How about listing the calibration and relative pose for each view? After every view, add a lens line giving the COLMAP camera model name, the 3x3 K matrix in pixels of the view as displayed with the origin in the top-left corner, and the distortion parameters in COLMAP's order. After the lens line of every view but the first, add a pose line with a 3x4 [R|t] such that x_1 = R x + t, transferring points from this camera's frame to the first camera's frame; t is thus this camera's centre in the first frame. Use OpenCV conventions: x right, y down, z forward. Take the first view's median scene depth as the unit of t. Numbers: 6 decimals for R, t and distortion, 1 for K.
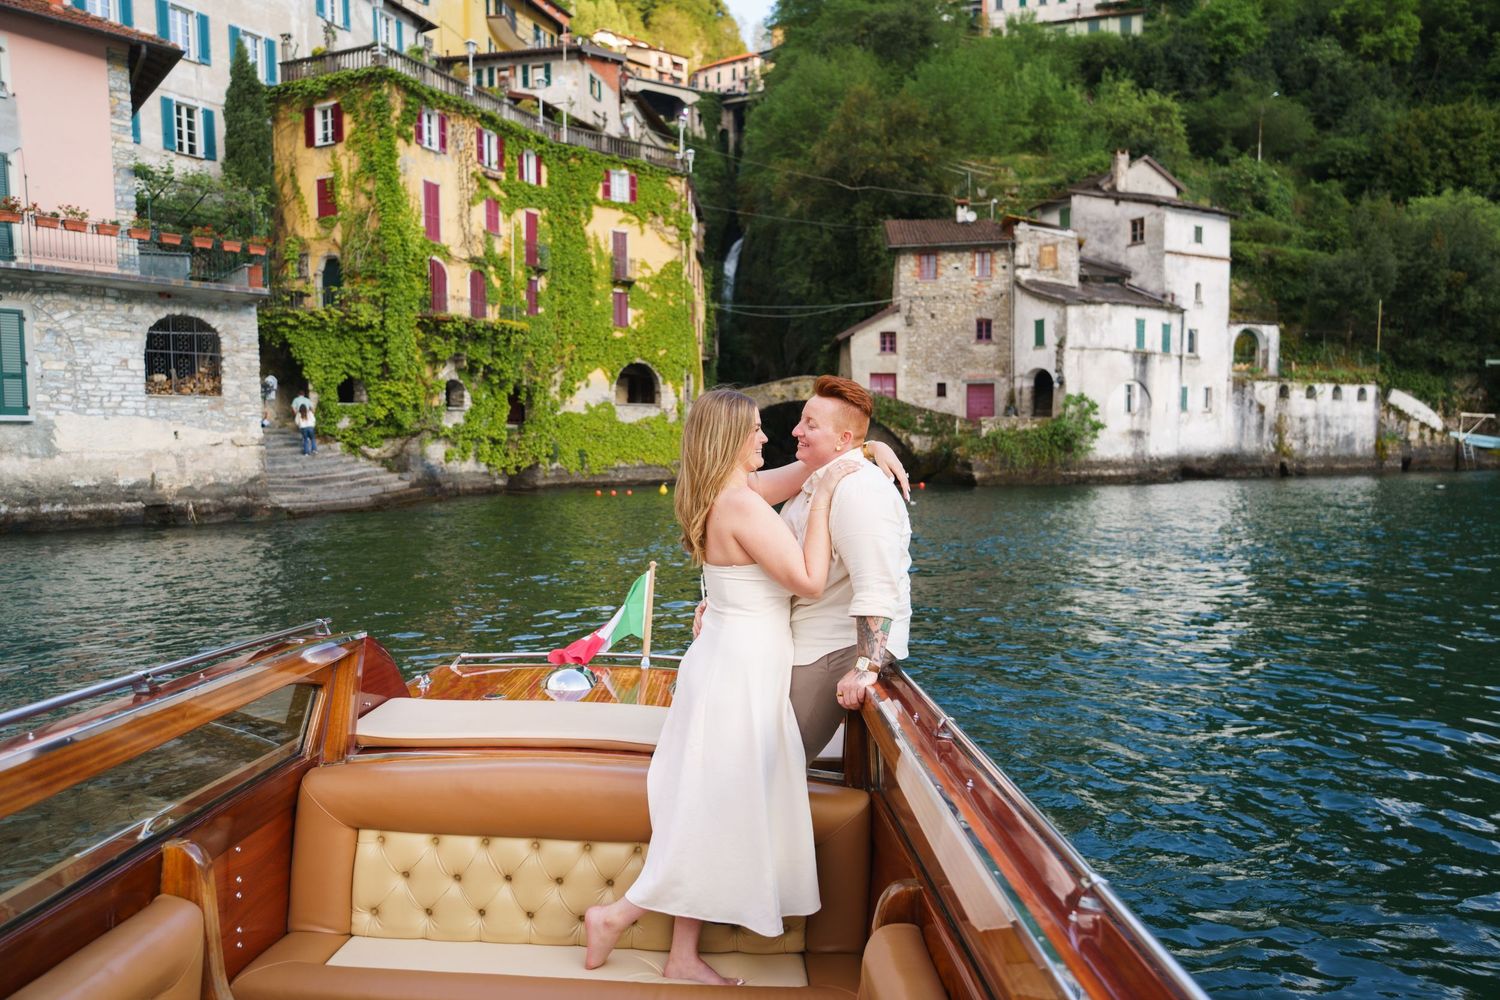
lens RADIAL K [[915.5, 0, 694.2], [0, 915.5, 482.1], [0, 0, 1]] dist [0.001509, 0.015345]
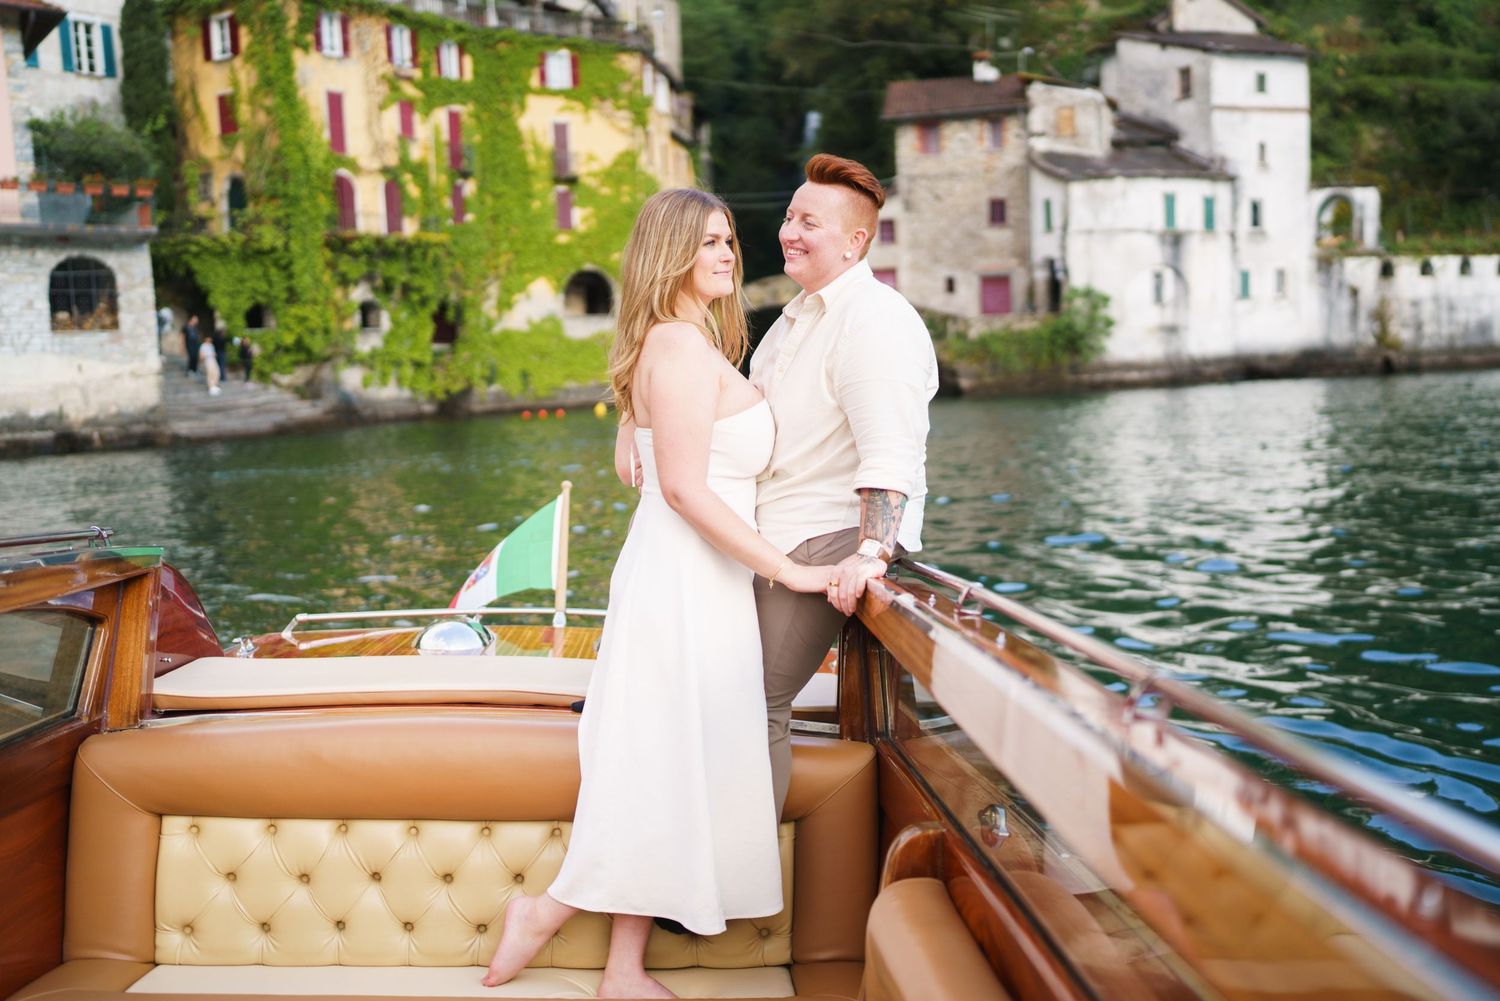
lens RADIAL K [[1459.0, 0, 770.5], [0, 1459.0, 461.5], [0, 0, 1]] dist [0.027363, 0.000000]
pose [[0.994033, -0.027451, -0.105566, 0.263683], [0.030428, 0.999181, 0.026692, 0.022838], [0.104746, -0.029745, 0.994054, -0.395701]]
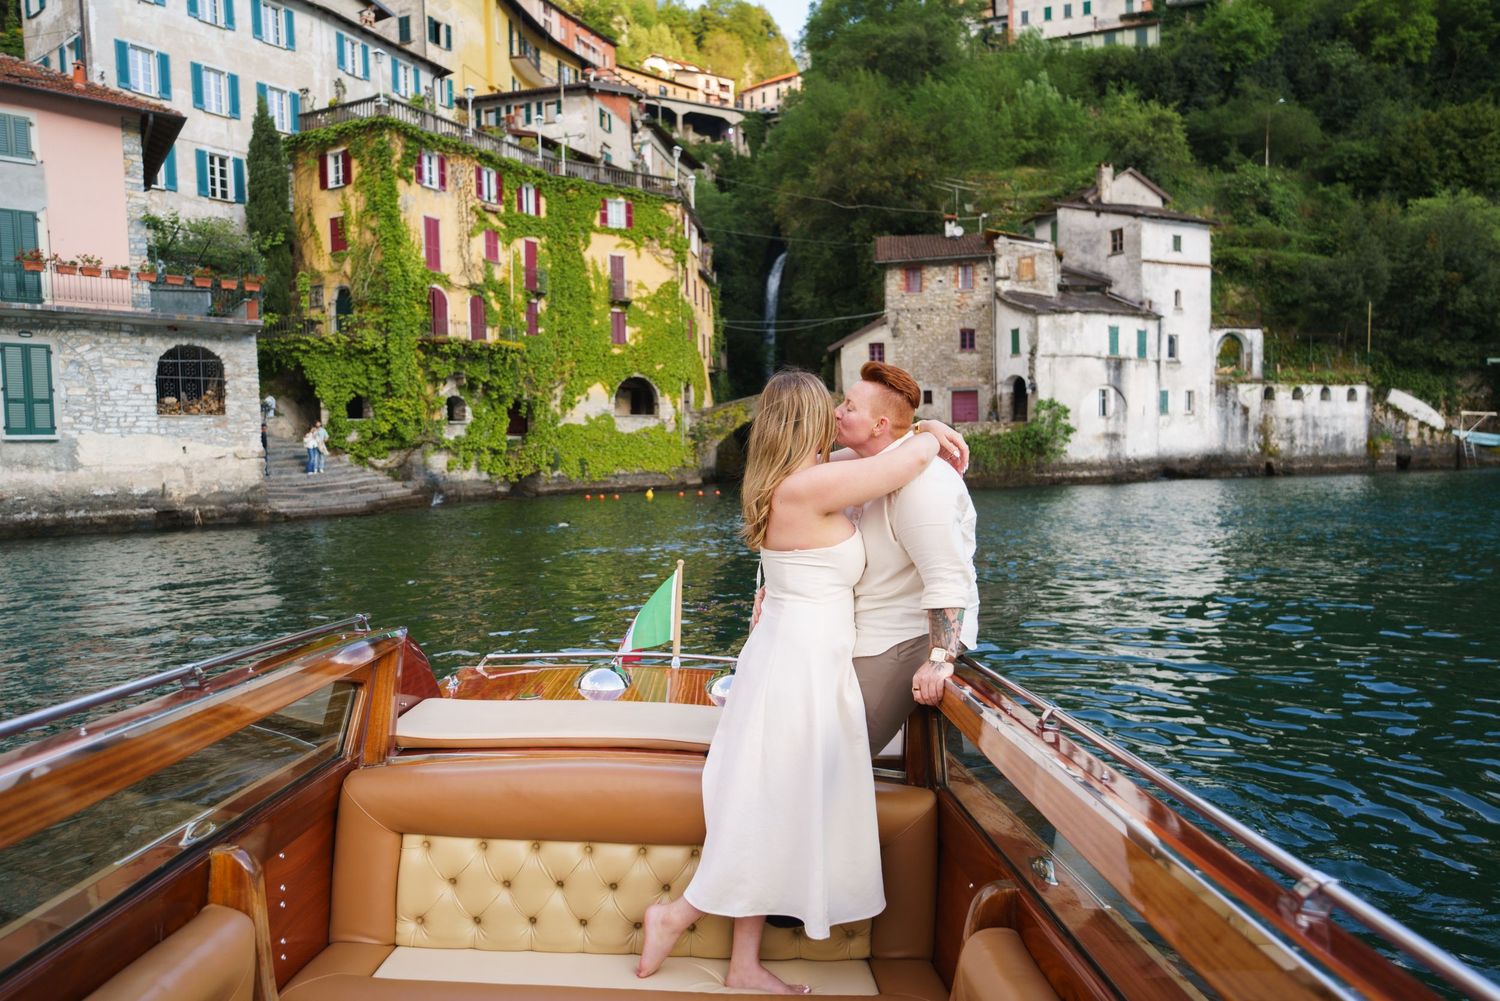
lens RADIAL K [[915.5, 0, 737.7], [0, 915.5, 484.1], [0, 0, 1]] dist [0.001509, 0.015345]
pose [[0.998146, -0.010839, -0.059892, 0.123884], [0.010437, 0.999921, -0.007023, 0.004503], [0.059963, 0.006385, 0.998180, -0.066855]]
